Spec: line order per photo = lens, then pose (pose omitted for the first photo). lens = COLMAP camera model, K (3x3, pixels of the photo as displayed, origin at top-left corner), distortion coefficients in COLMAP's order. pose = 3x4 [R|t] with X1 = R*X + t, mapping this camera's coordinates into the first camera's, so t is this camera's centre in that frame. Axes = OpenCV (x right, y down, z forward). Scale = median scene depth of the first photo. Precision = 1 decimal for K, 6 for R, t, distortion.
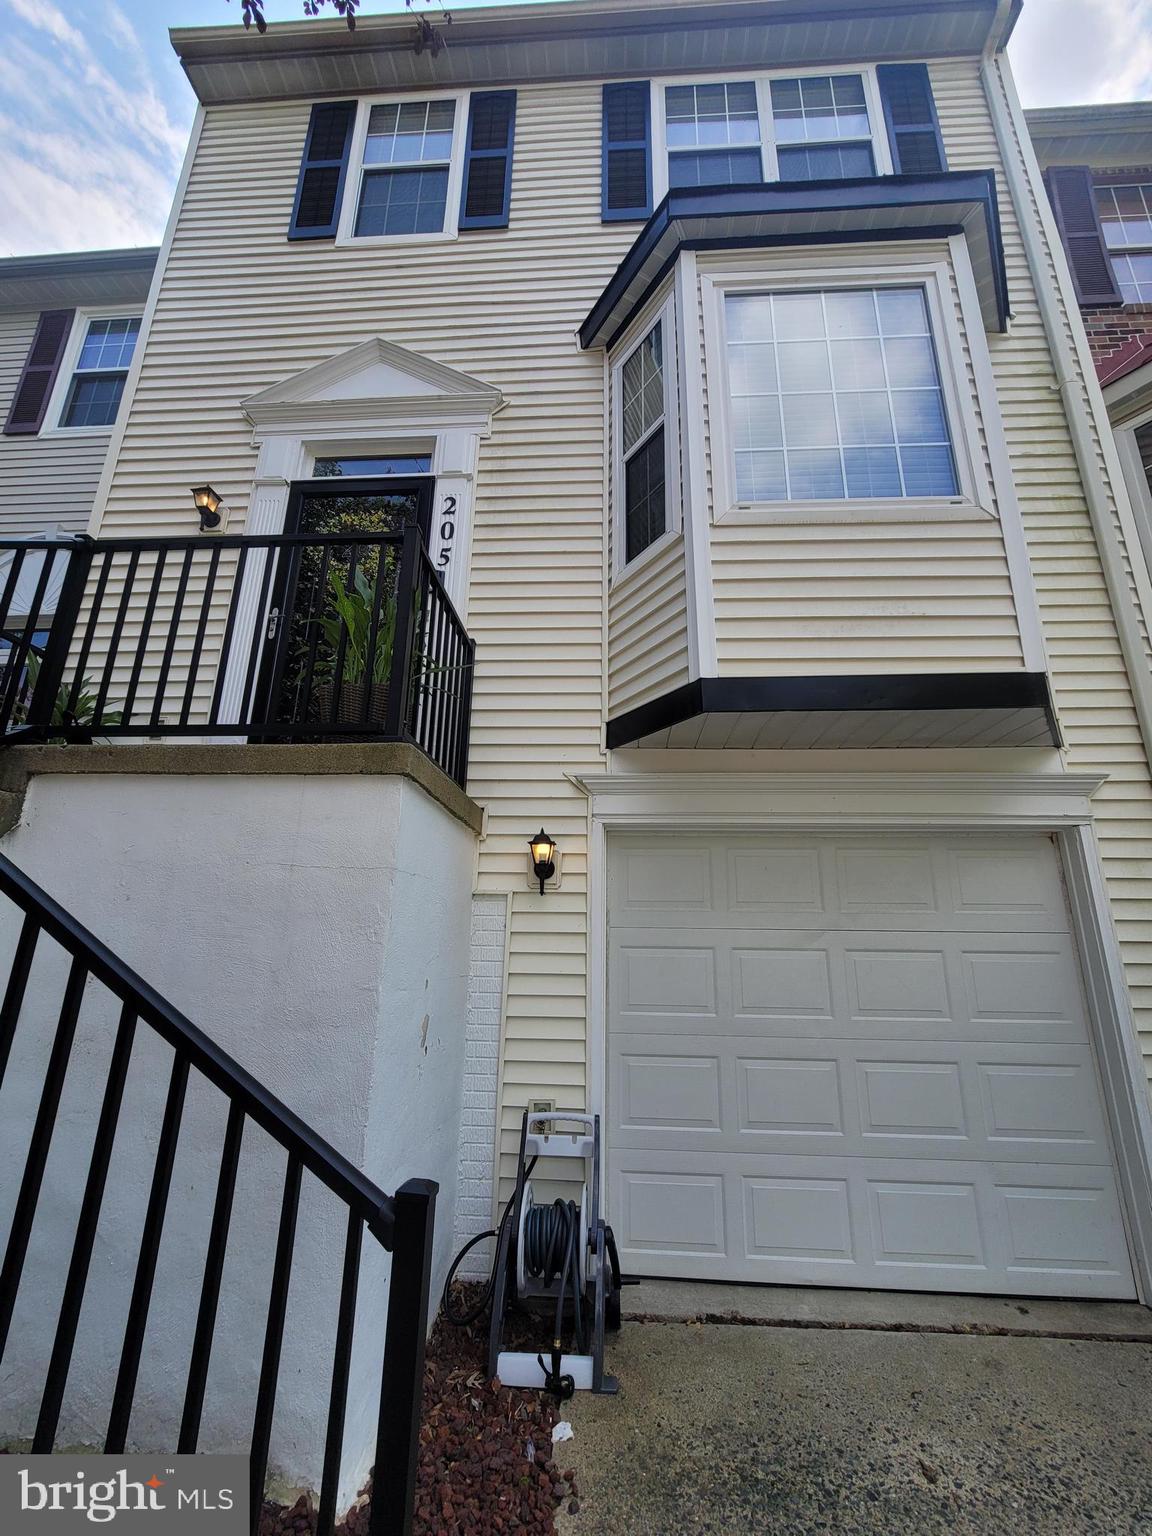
lens RADIAL K [[632.3, 0, 582.3], [0, 632.3, 768.9], [0, 0, 1]] dist [-0.007786, 0.000870]
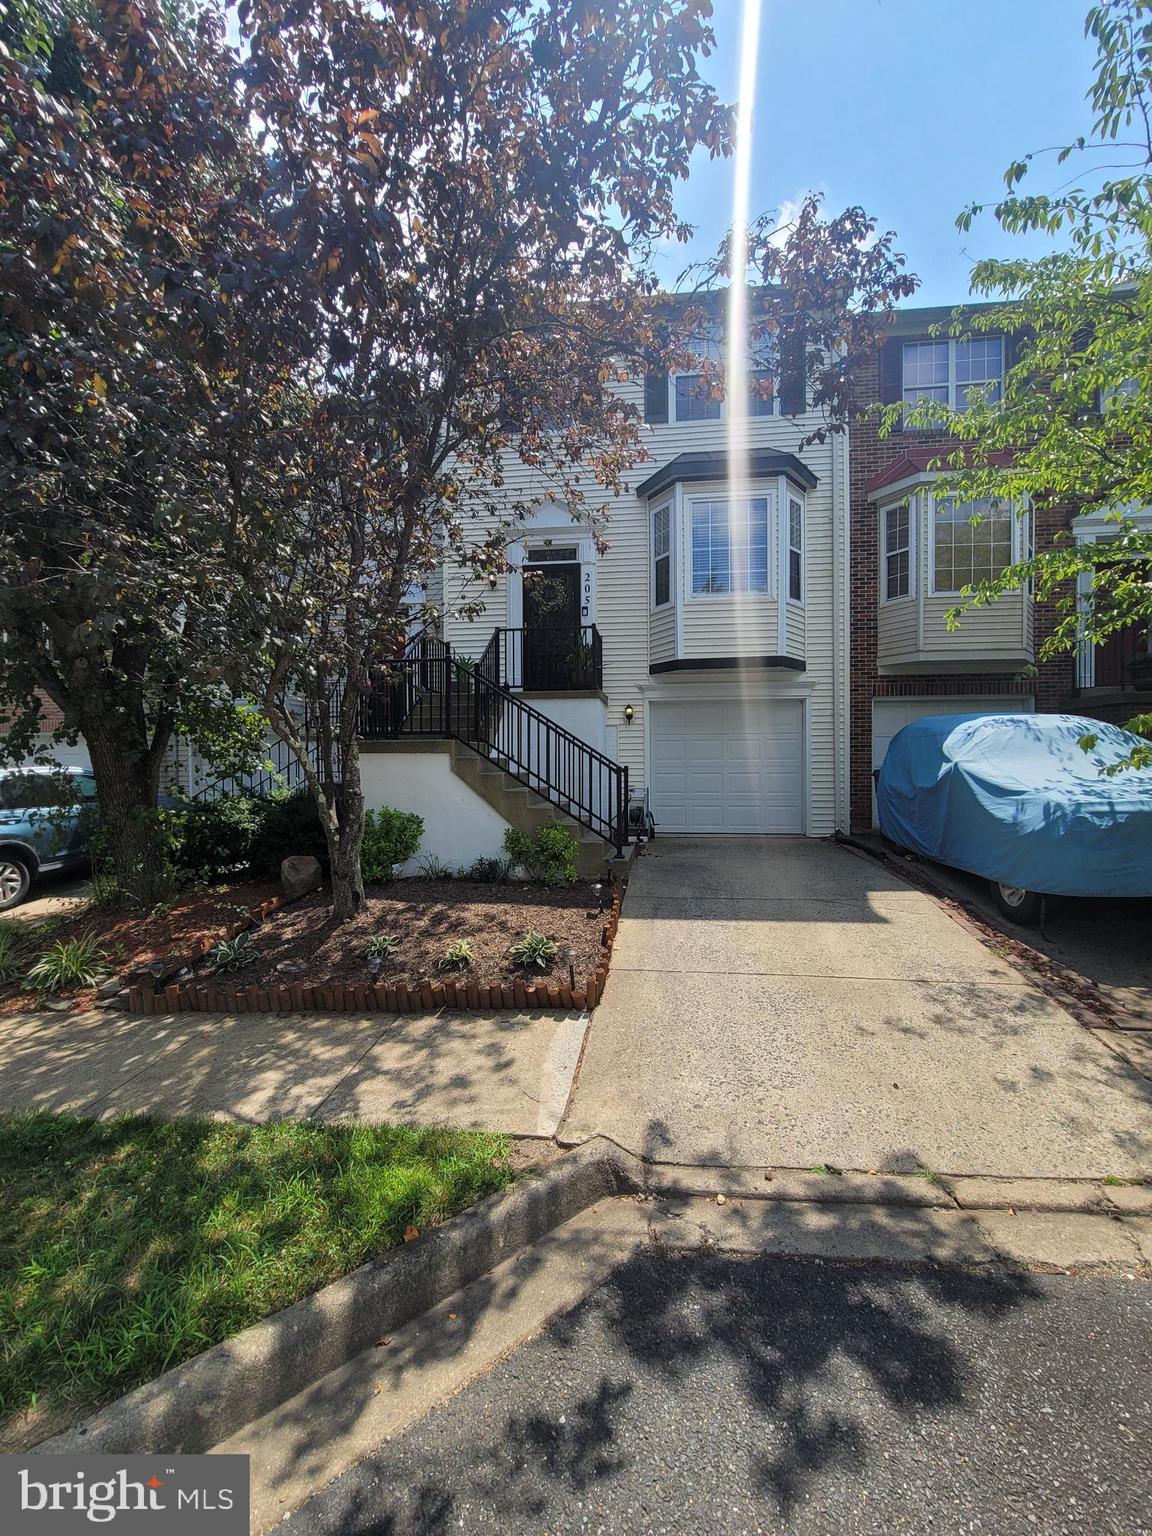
lens RADIAL K [[632.3, 0, 579.6], [0, 632.3, 770.8], [0, 0, 1]] dist [-0.007786, 0.000870]
pose [[0.997466, -0.019178, -0.068507, -0.078807], [0.037873, 0.958322, 0.283170, -0.387408], [0.060221, -0.285047, 0.956620, -1.681026]]
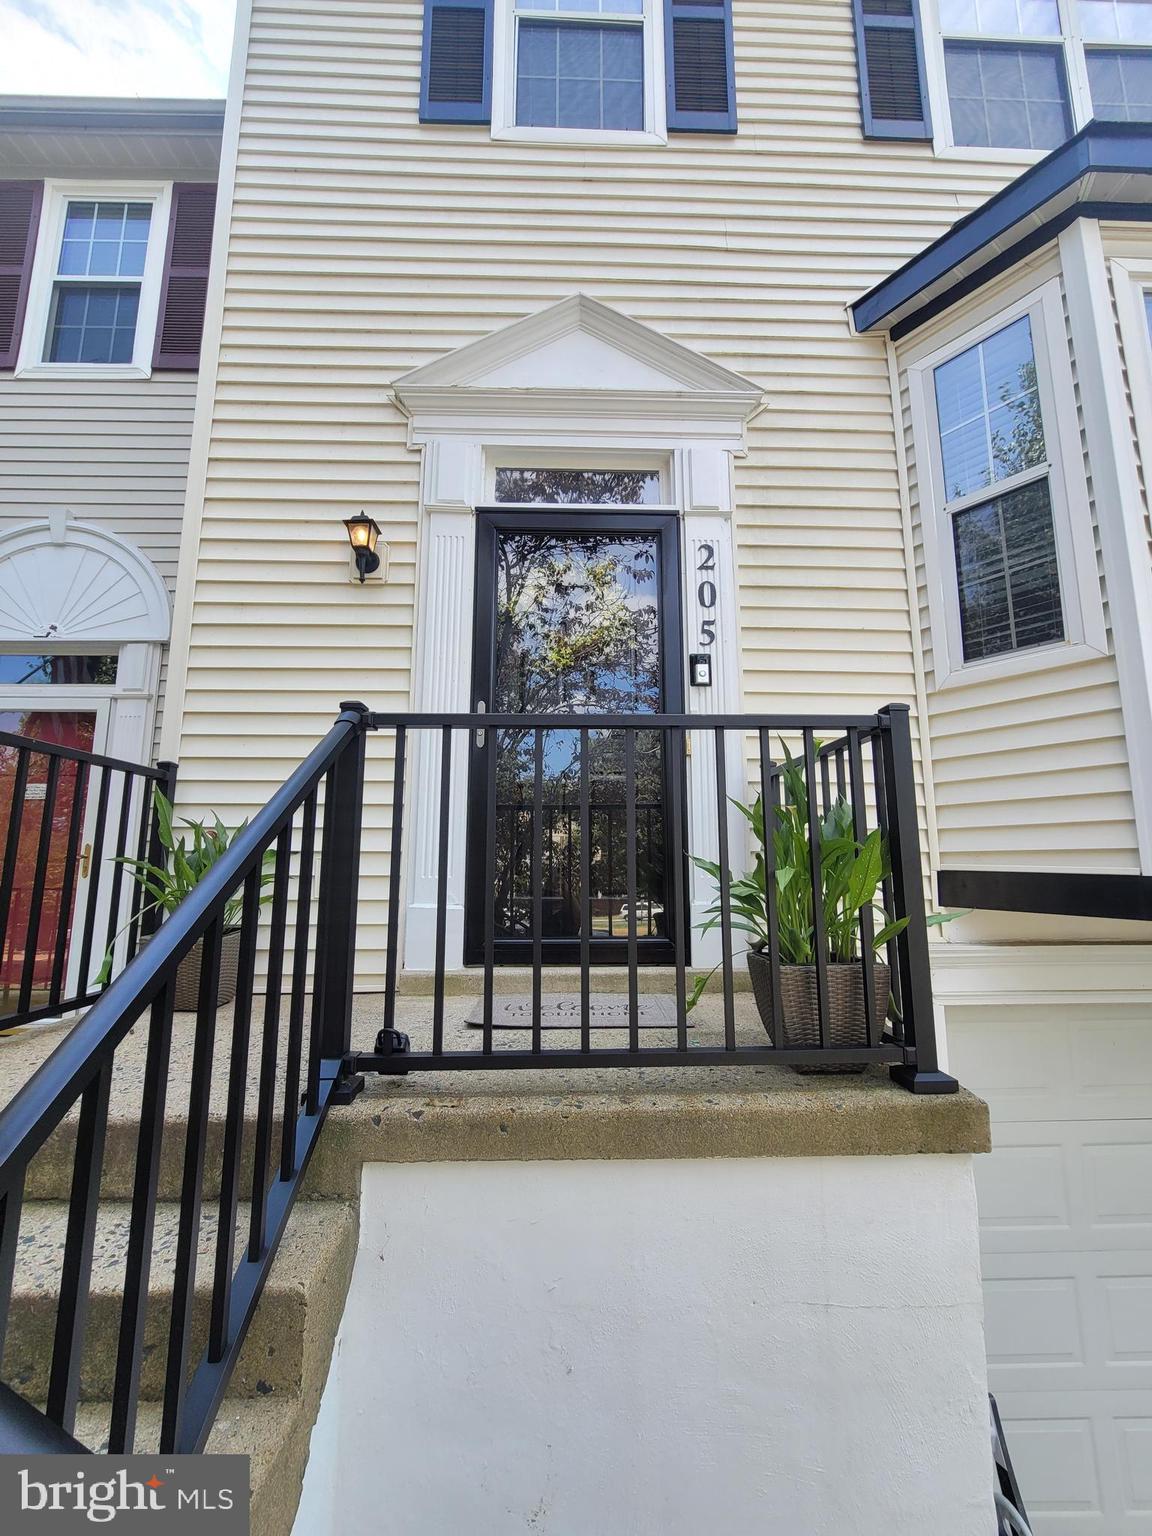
lens RADIAL K [[632.3, 0, 588.3], [0, 632.3, 774.8], [0, 0, 1]] dist [-0.007786, 0.000870]
pose [[0.995625, -0.000489, 0.093439, -0.413559], [-0.011013, 0.992402, 0.122546, -0.250522], [-0.092789, -0.123039, 0.988054, 0.246937]]
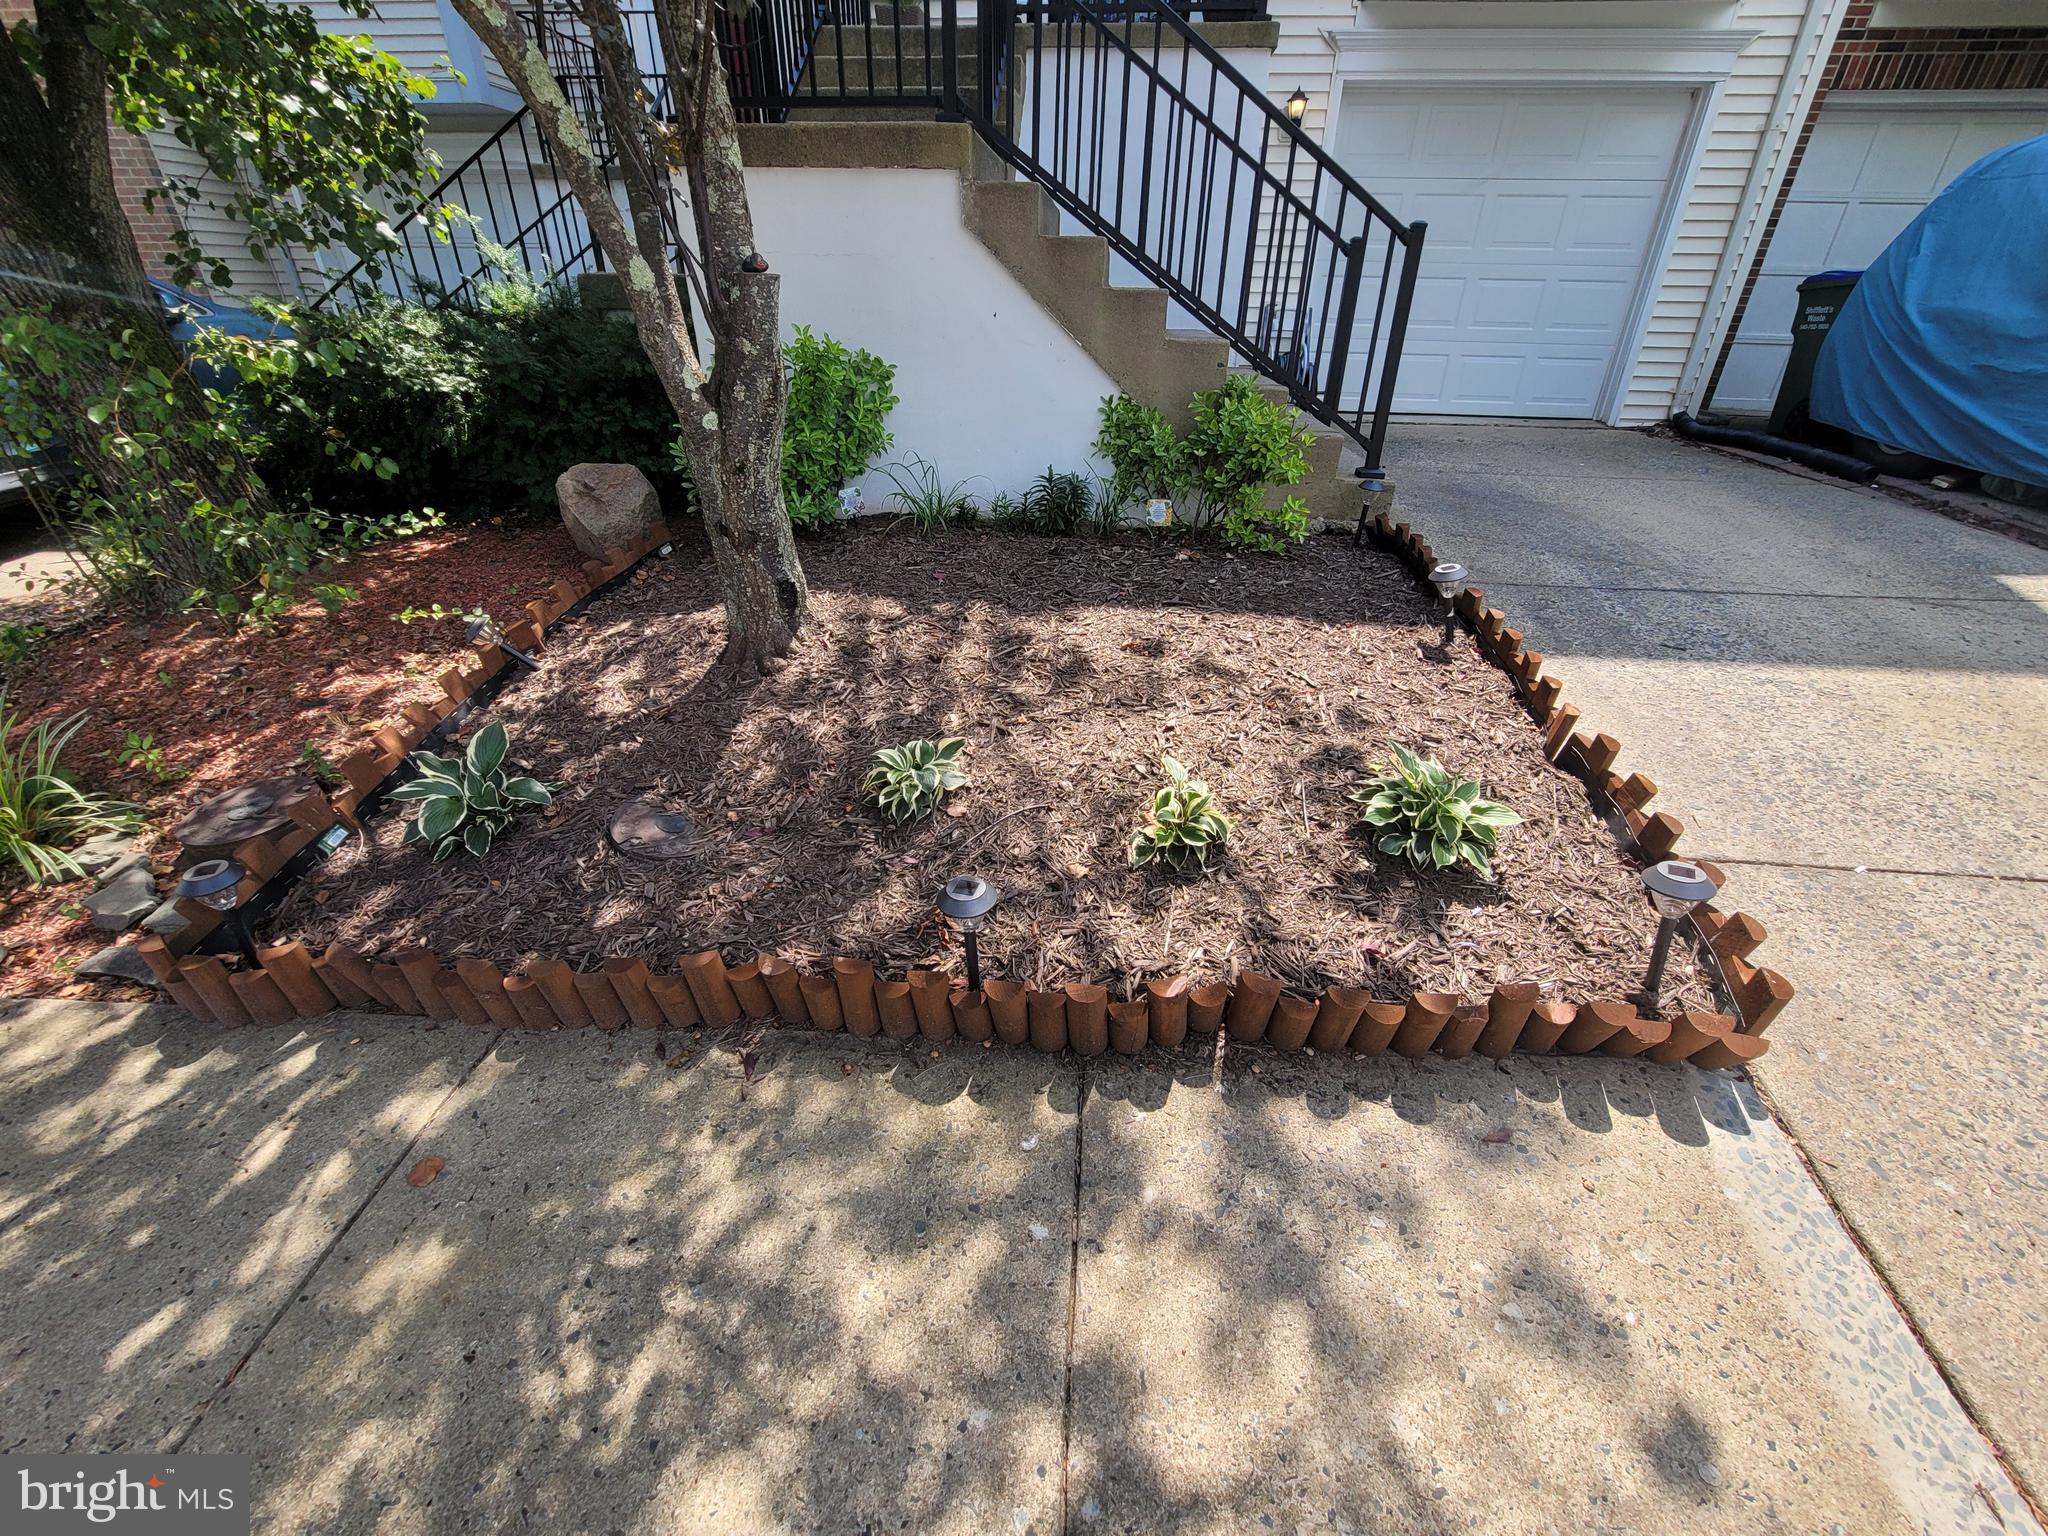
lens RADIAL K [[843.1, 0, 1028.6], [0, 843.1, 761.4], [0, 0, 1]] dist [-0.007786, 0.000870]
pose [[0.999566, 0.011977, -0.026919, -0.461073], [0.010525, 0.708220, 0.705913, -0.120744], [0.027519, -0.705890, 0.707787, -1.016315]]
